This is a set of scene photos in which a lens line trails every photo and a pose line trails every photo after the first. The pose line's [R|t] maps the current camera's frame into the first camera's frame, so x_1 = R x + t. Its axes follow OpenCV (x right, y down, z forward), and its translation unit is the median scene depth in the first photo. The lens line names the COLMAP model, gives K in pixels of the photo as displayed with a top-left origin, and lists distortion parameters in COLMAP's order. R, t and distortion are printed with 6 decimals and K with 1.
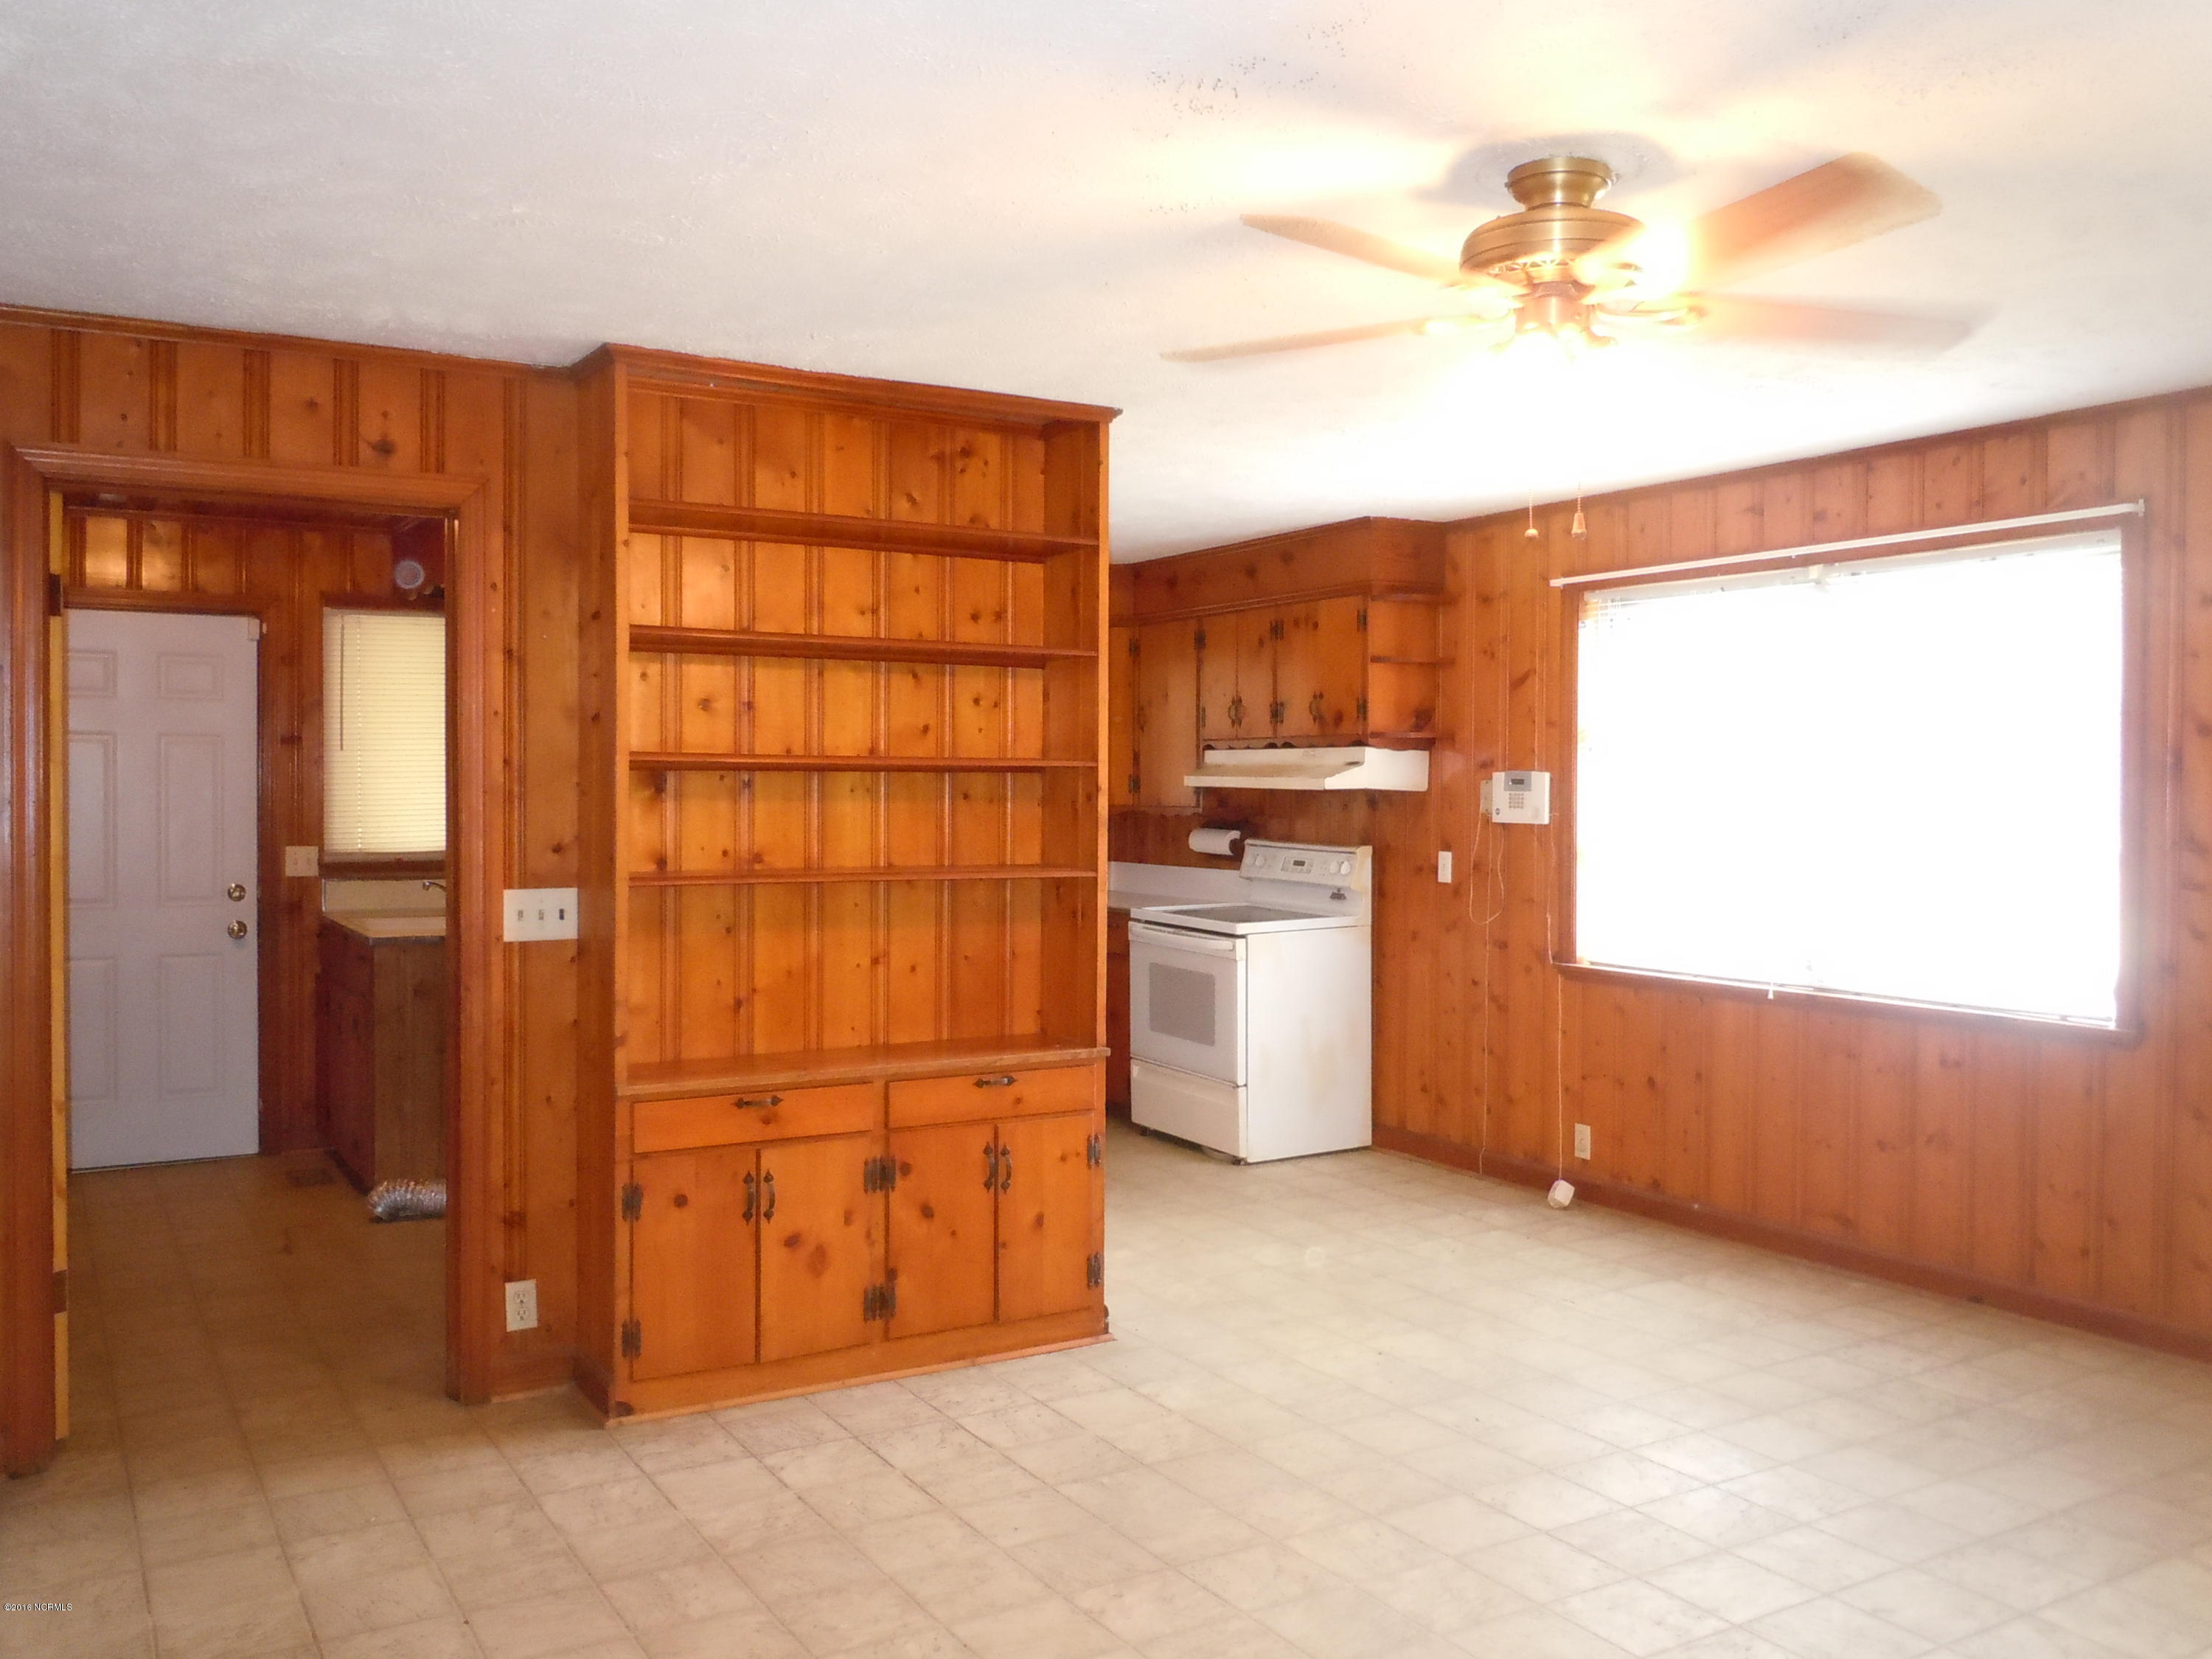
lens RADIAL K [[1829.6, 0, 1107.7], [0, 1829.6, 824.3], [0, 0, 1]] dist [0.009506, -0.052175]
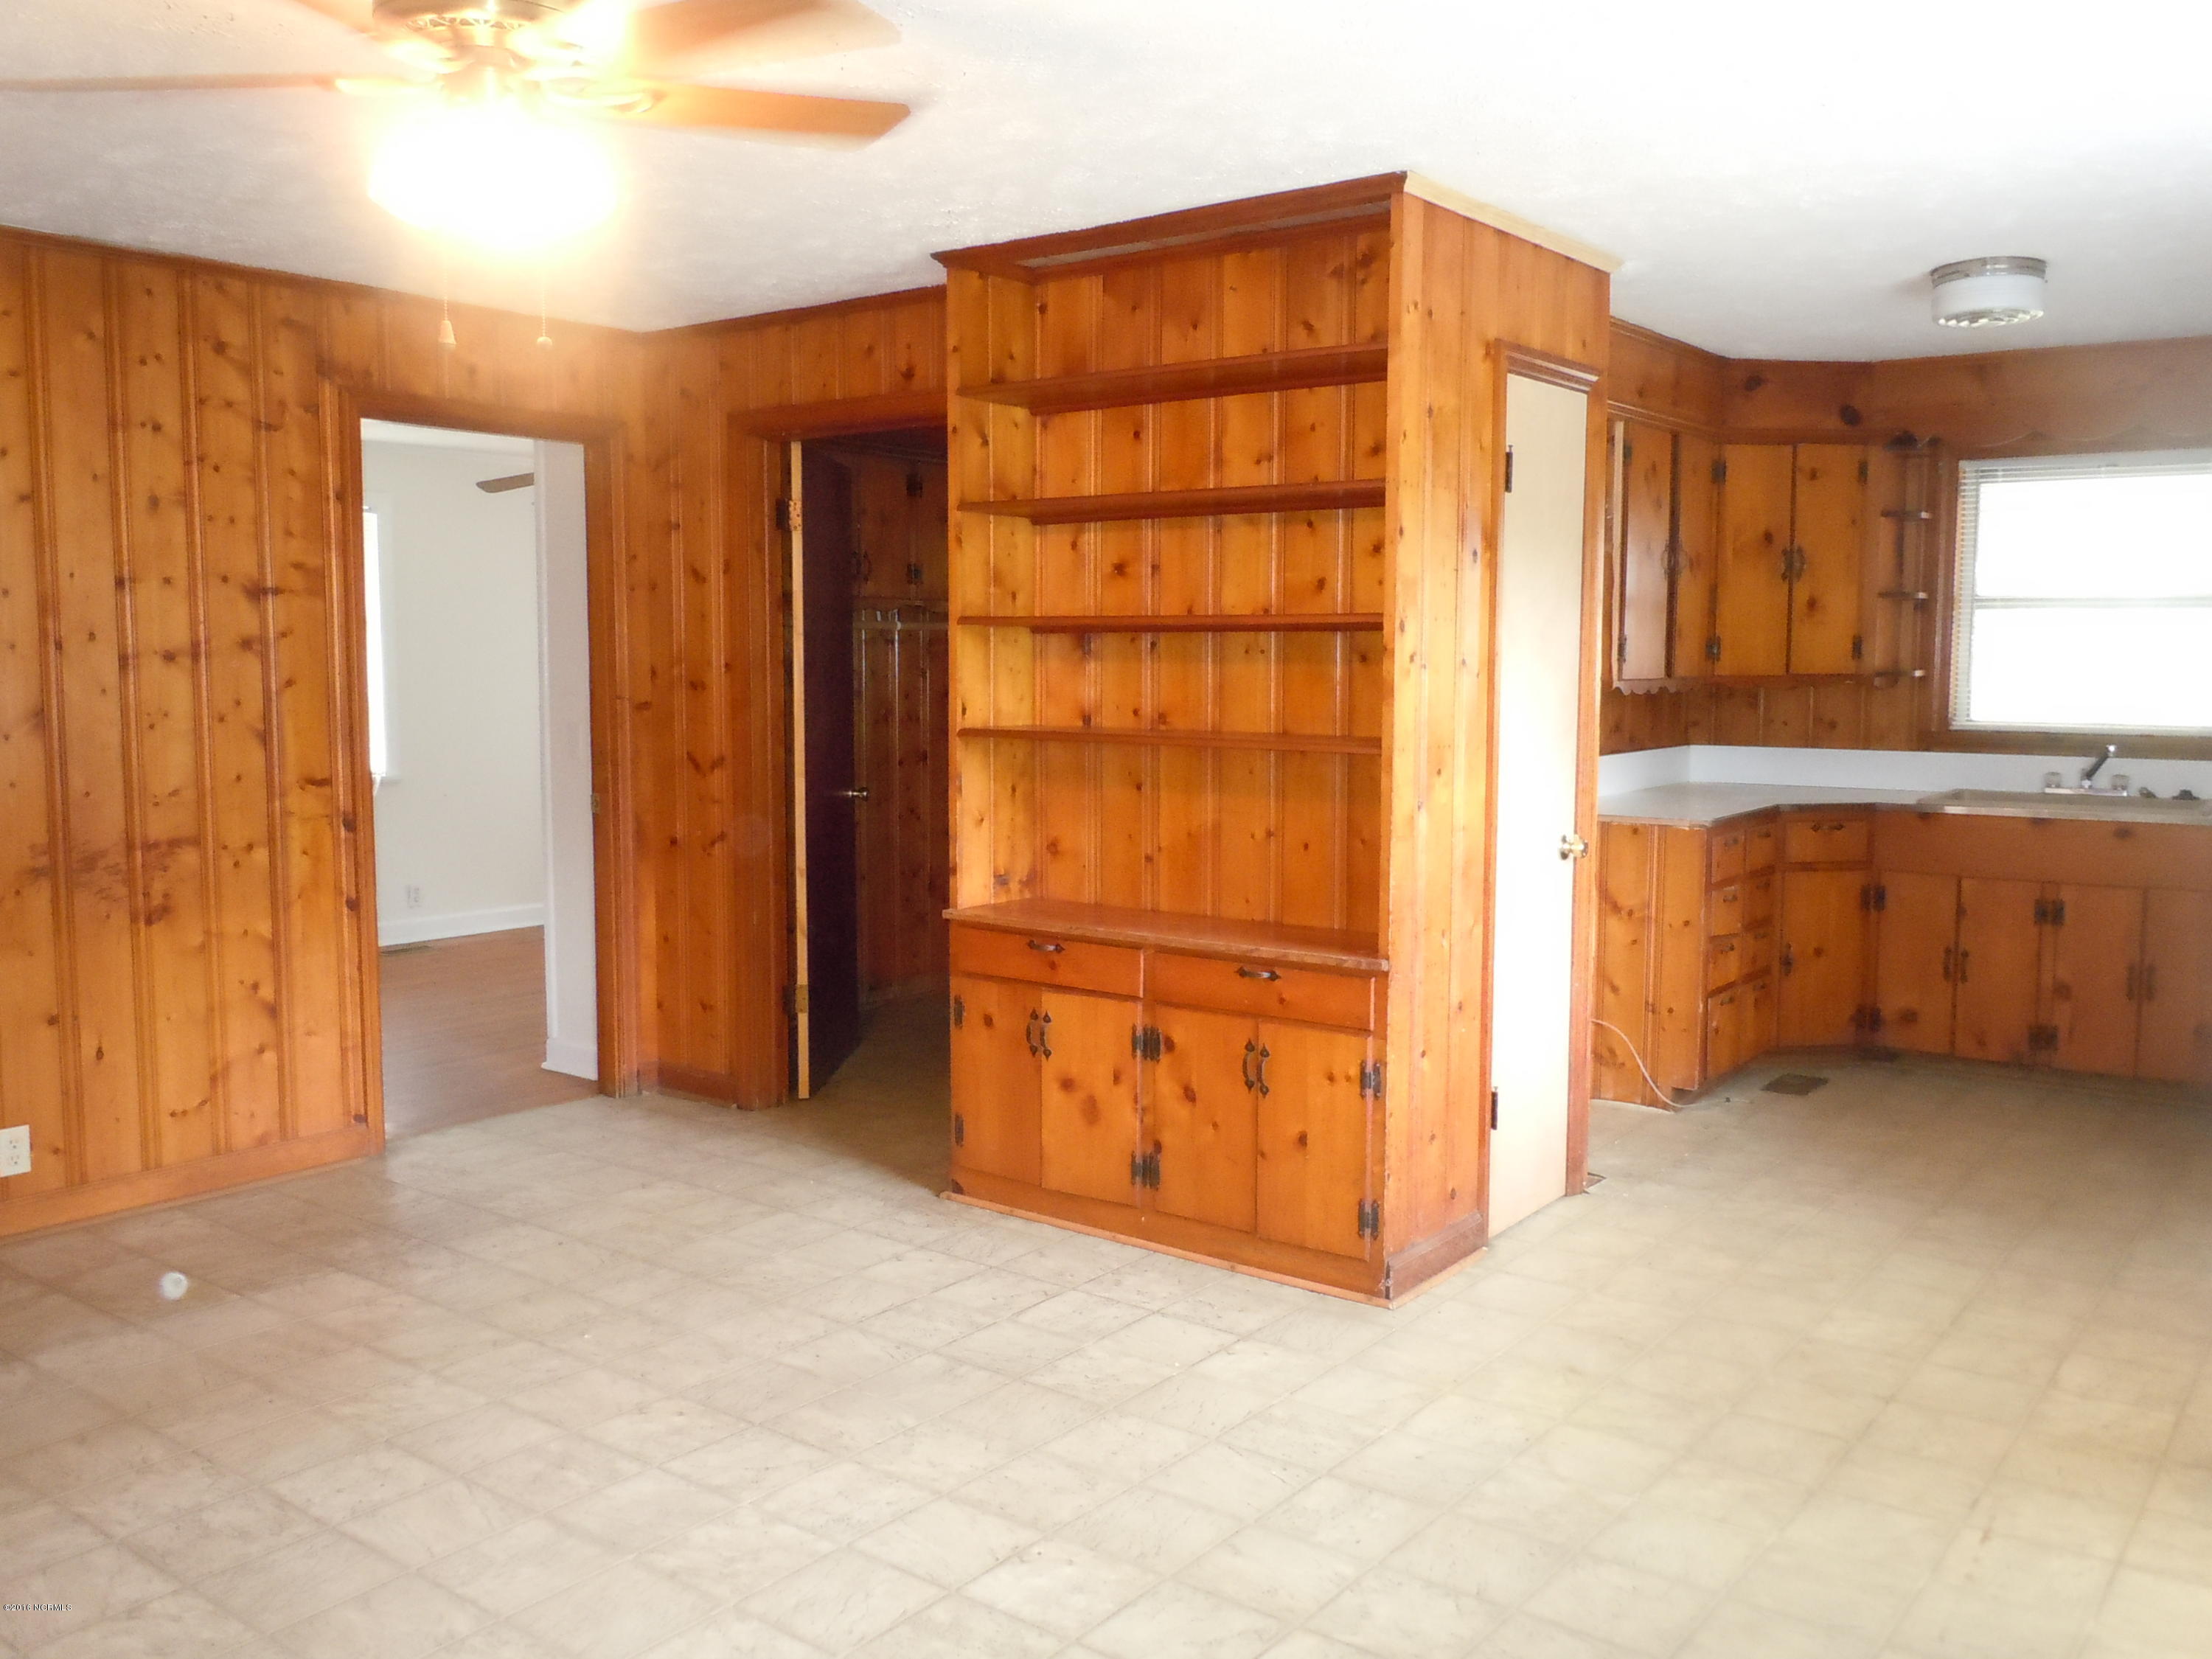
lens RADIAL K [[1829.6, 0, 1121.8], [0, 1829.6, 836.9], [0, 0, 1]] dist [0.009506, -0.052175]
pose [[0.379269, 0.091392, -0.920762, 0.740310], [-0.019264, 0.995674, 0.090892, -0.007998], [0.925086, -0.016735, 0.379389, 0.594889]]
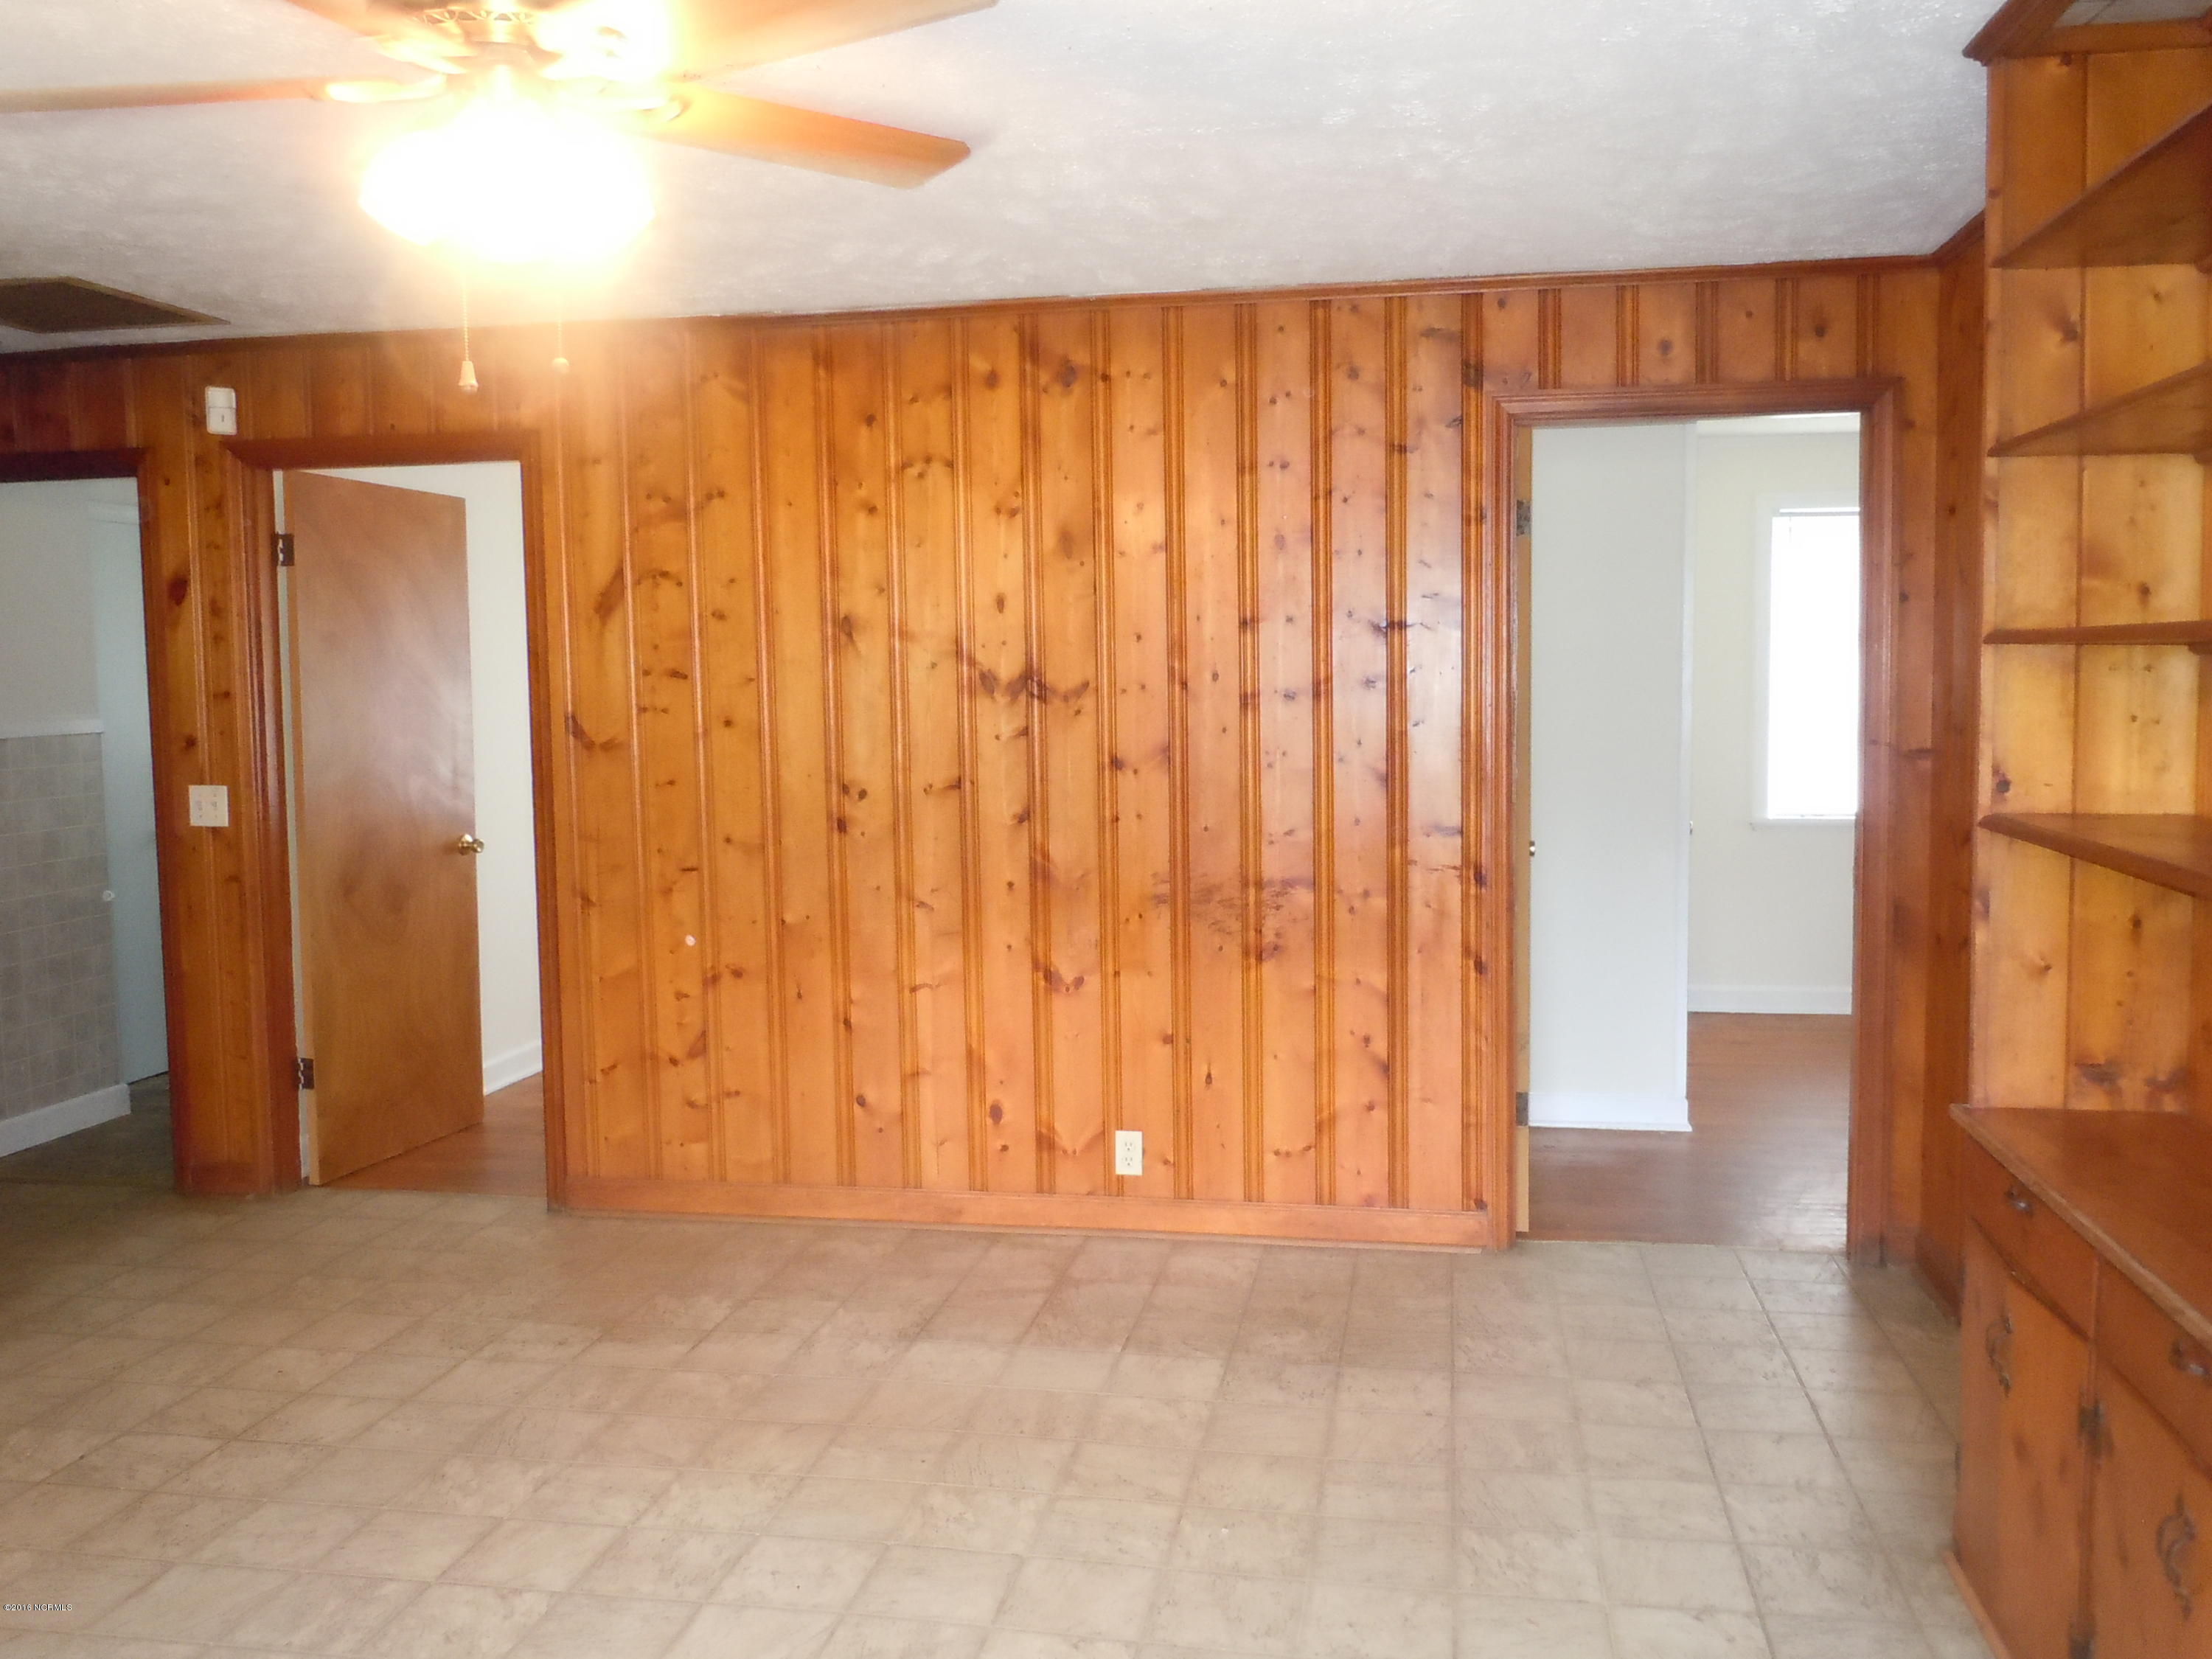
lens RADIAL K [[1829.6, 0, 1109.7], [0, 1829.6, 833.2], [0, 0, 1]] dist [0.009506, -0.052175]
pose [[-0.656139, 0.072038, -0.751194, 0.425225], [-0.001572, 0.995301, 0.096821, -0.027077], [0.754638, 0.064709, -0.652942, 1.079093]]
